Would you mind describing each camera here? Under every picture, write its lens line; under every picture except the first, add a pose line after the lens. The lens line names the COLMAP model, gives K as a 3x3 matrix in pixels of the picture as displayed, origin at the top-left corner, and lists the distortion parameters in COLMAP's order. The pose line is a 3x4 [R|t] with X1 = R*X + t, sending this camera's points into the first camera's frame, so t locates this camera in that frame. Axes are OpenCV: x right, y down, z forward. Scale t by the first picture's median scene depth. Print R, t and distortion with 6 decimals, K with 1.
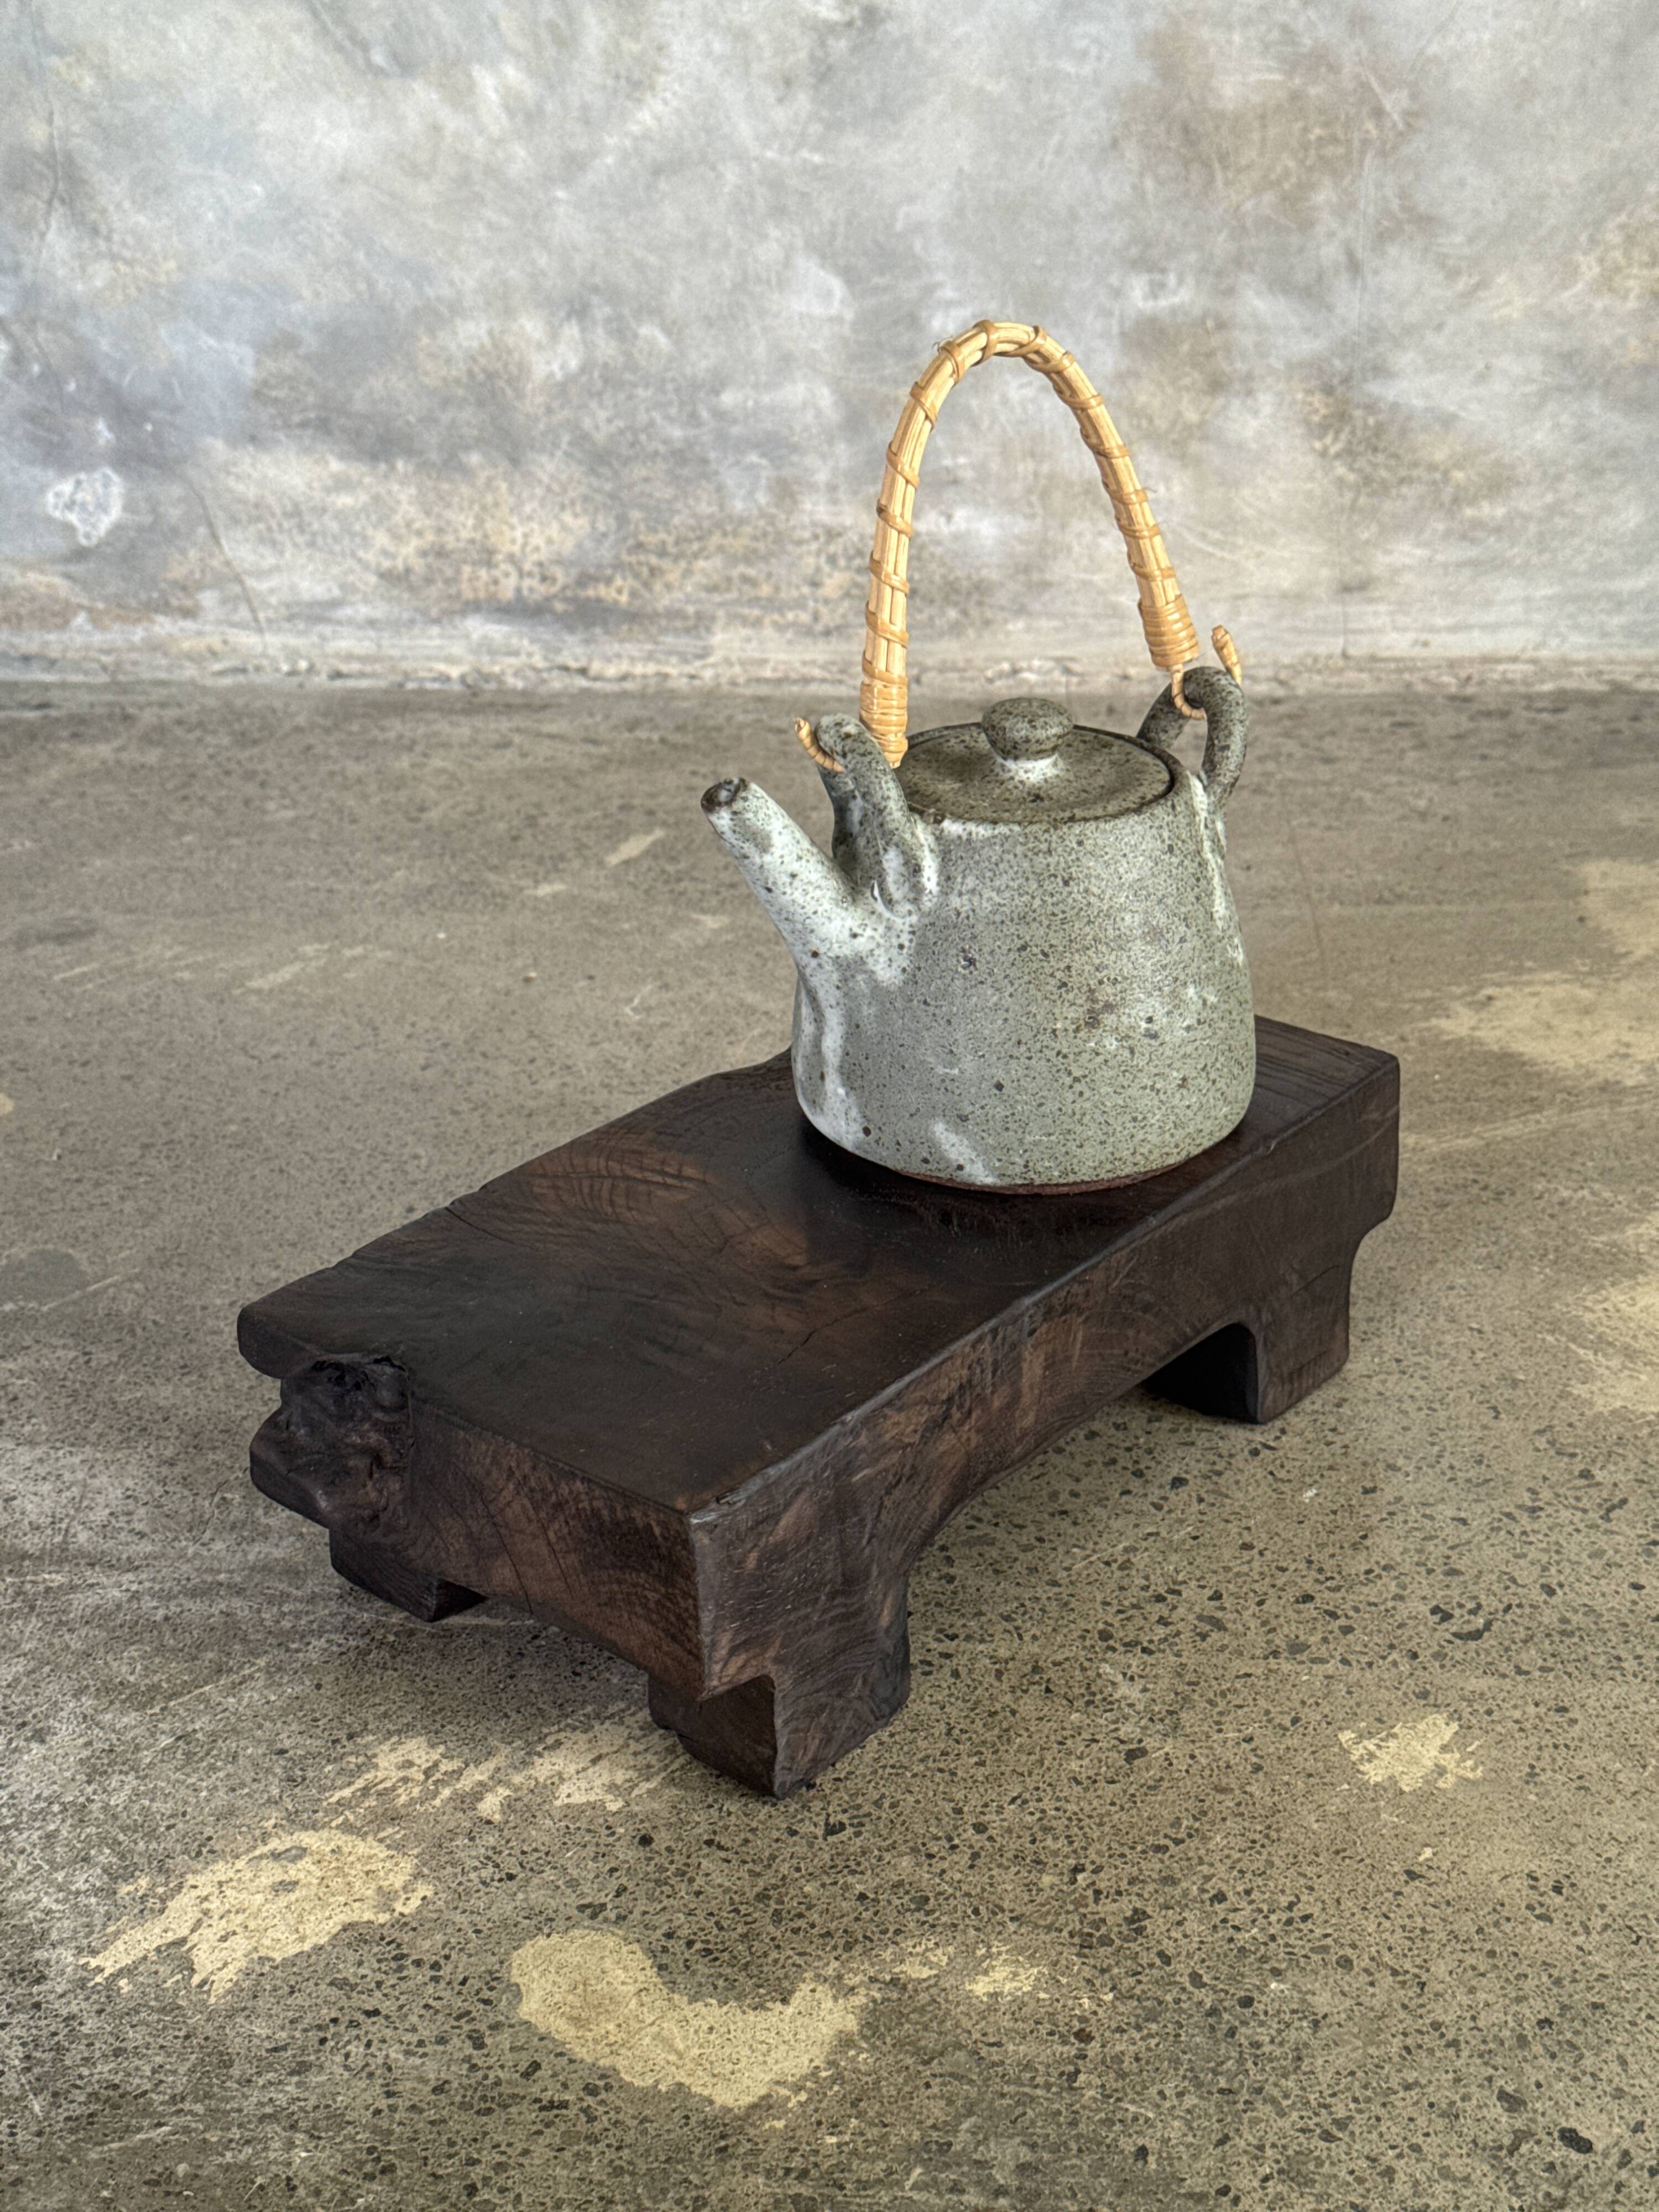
lens RADIAL K [[3085.6, 0, 825.6], [0, 3085.6, 1100.1], [0, 0, 1]] dist [0.115544, 0.000000]
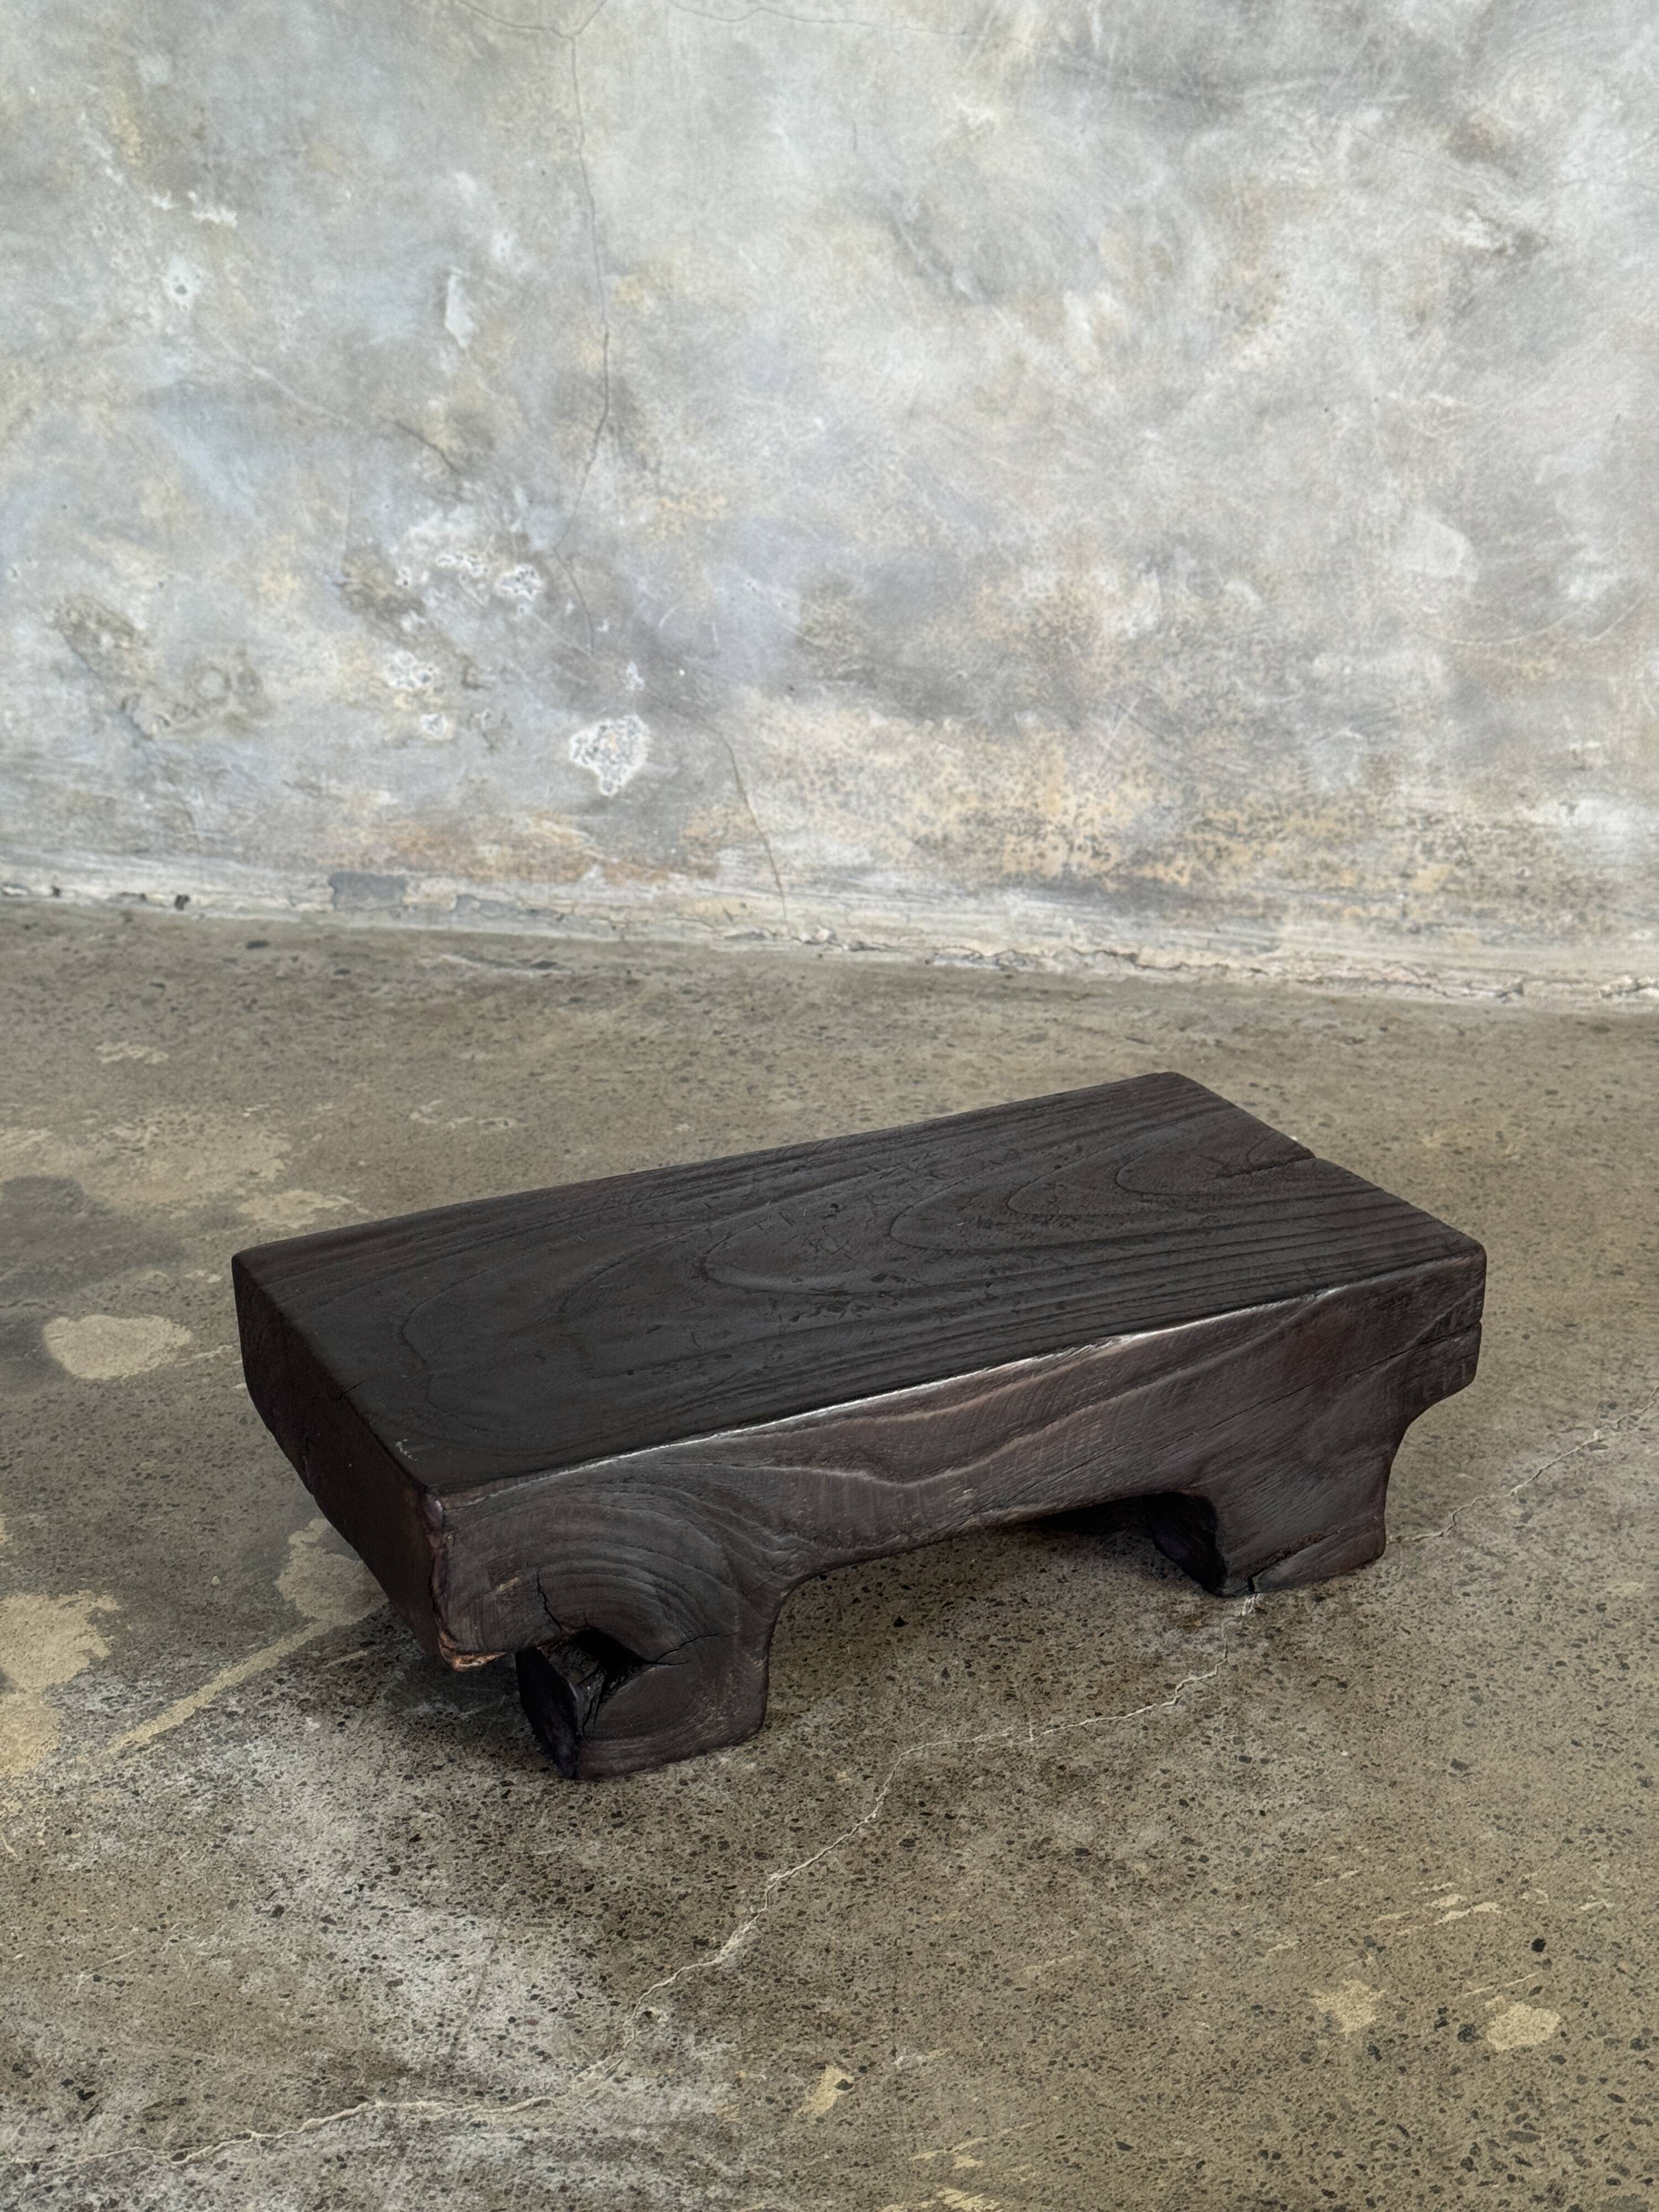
lens RADIAL K [[3085.6, 0, 825.2], [0, 3085.6, 1128.4], [0, 0, 1]] dist [0.115544, 0.000000]
pose [[0.985037, 0.066816, -0.158863, -0.029680], [-0.076750, 0.995406, -0.057234, -0.045999], [0.154309, 0.068571, 0.985640, 0.162132]]
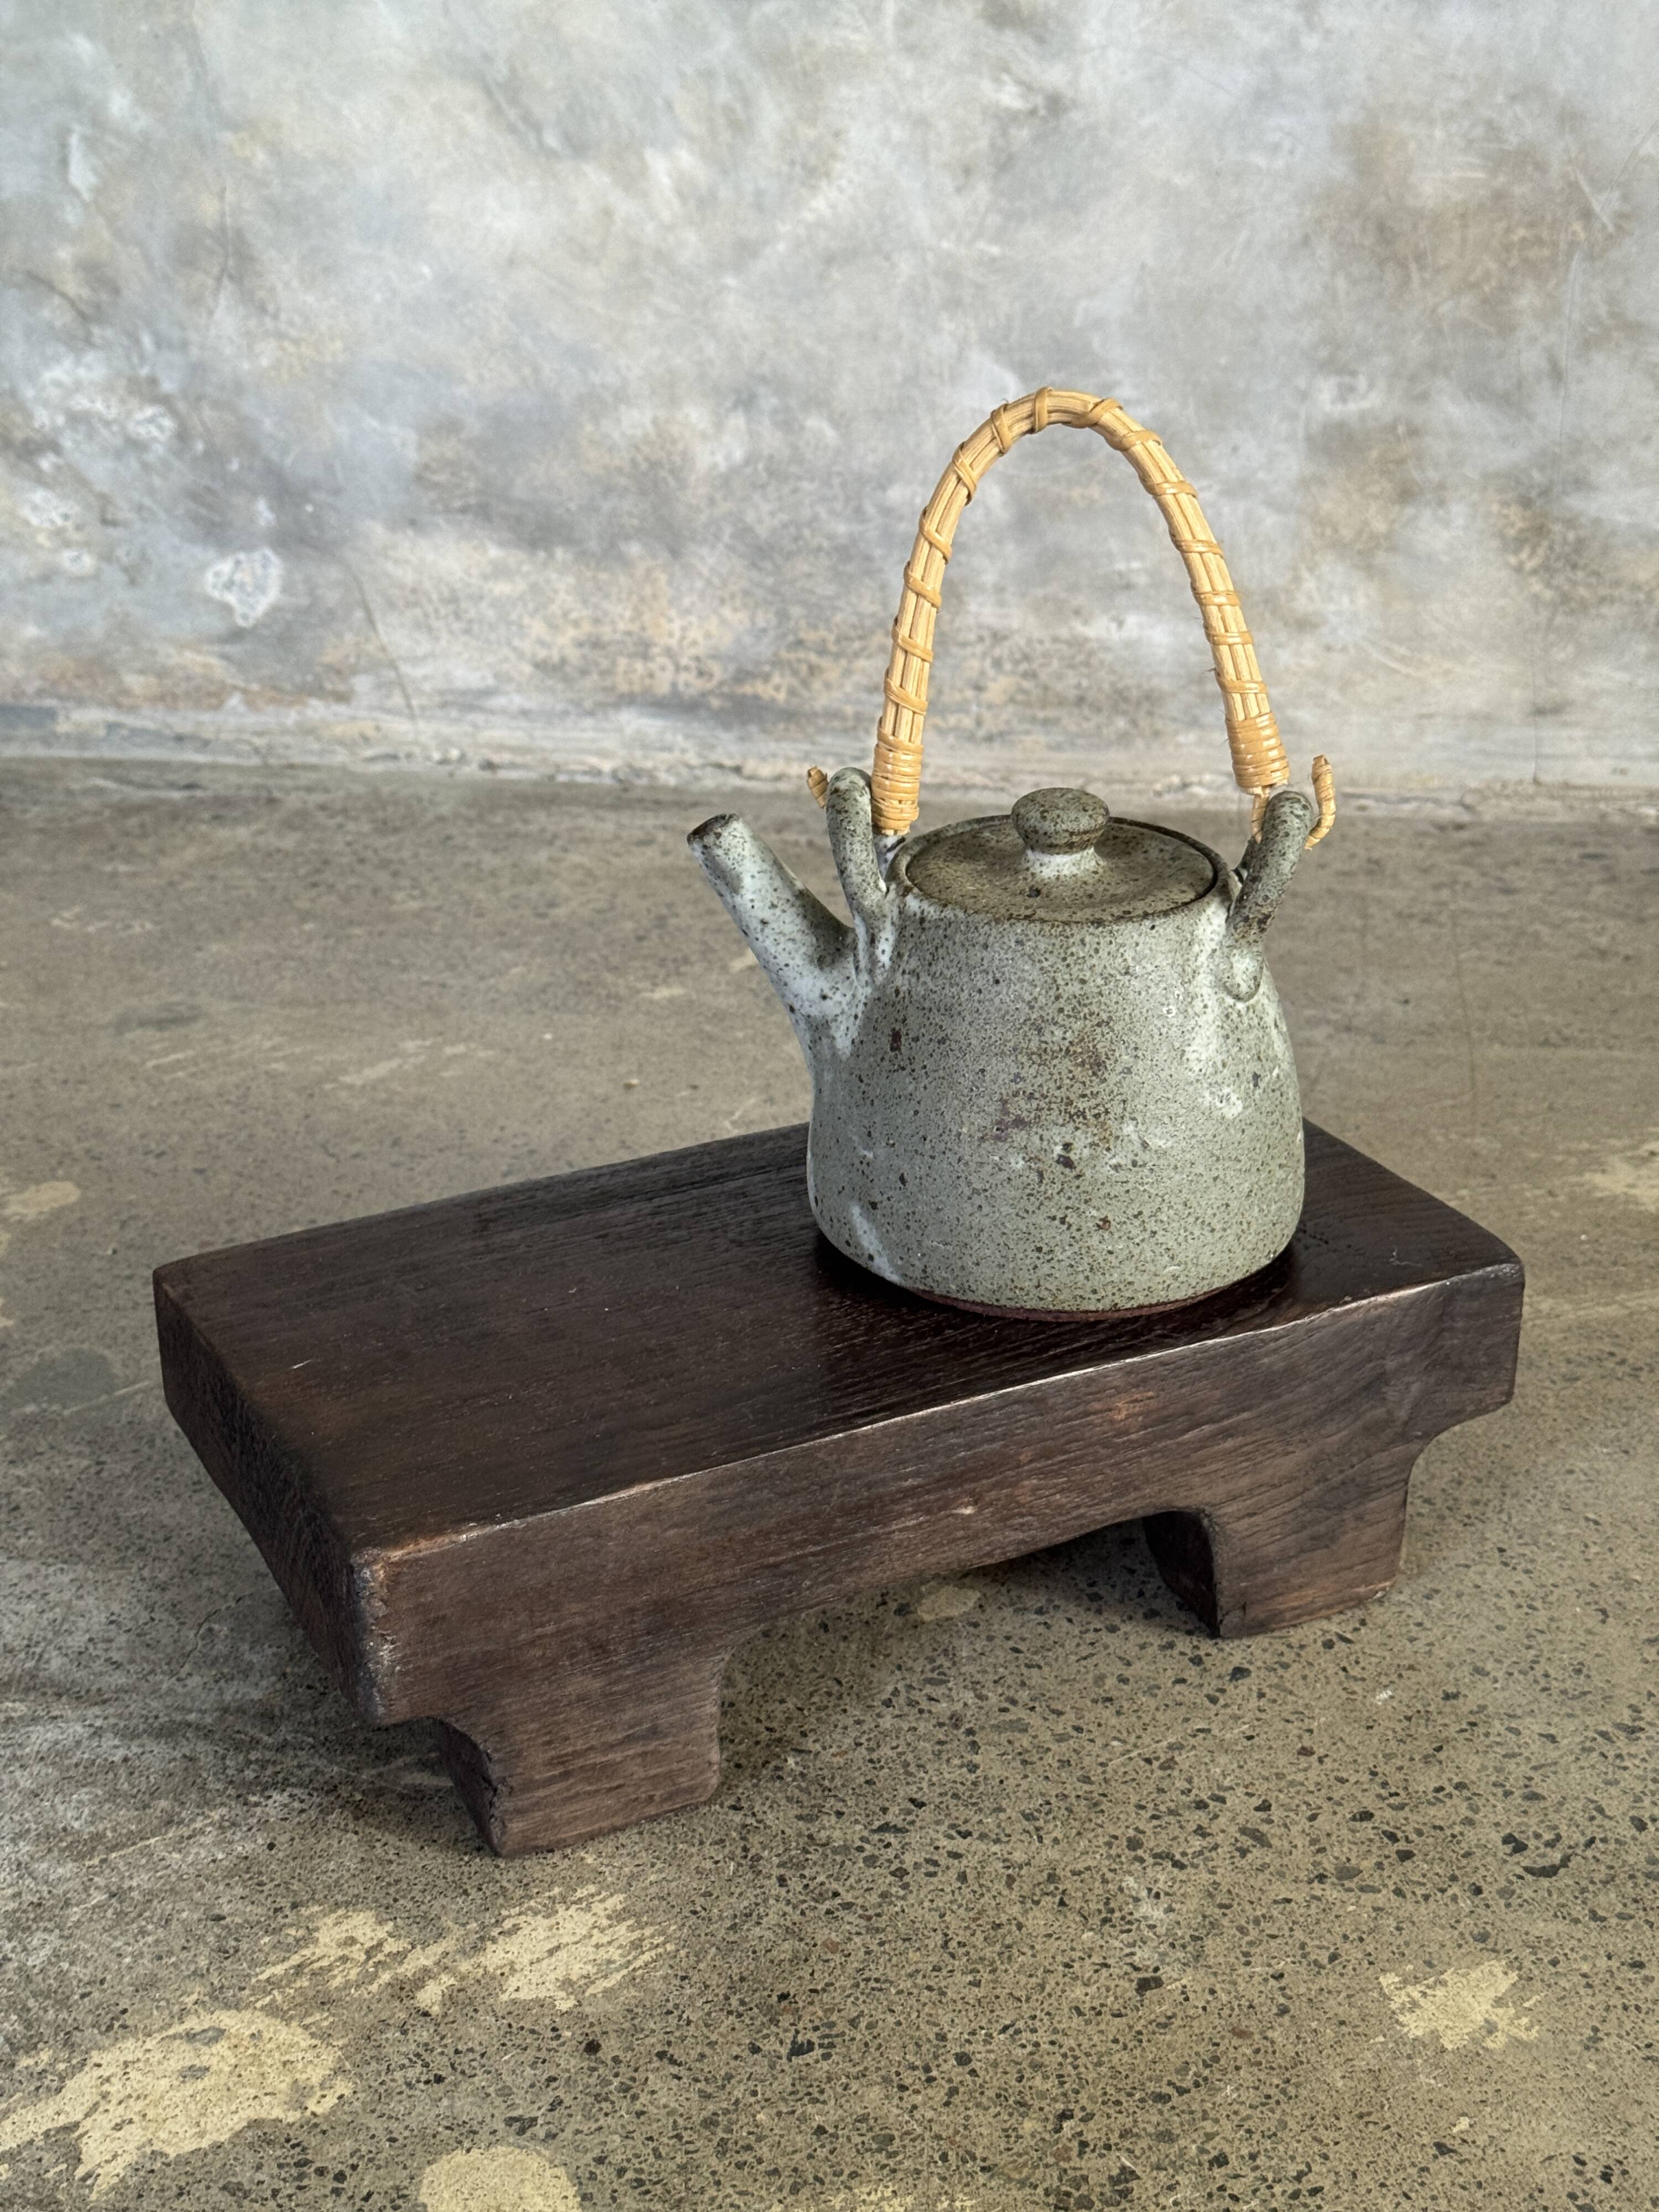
lens RADIAL K [[3085.6, 0, 839.2], [0, 3085.6, 1102.8], [0, 0, 1]] dist [0.115544, 0.000000]
pose [[0.995734, 0.044766, -0.080680, 0.051386], [-0.047491, 0.998353, -0.032176, -0.007283], [0.079107, 0.035871, 0.996221, 0.061929]]
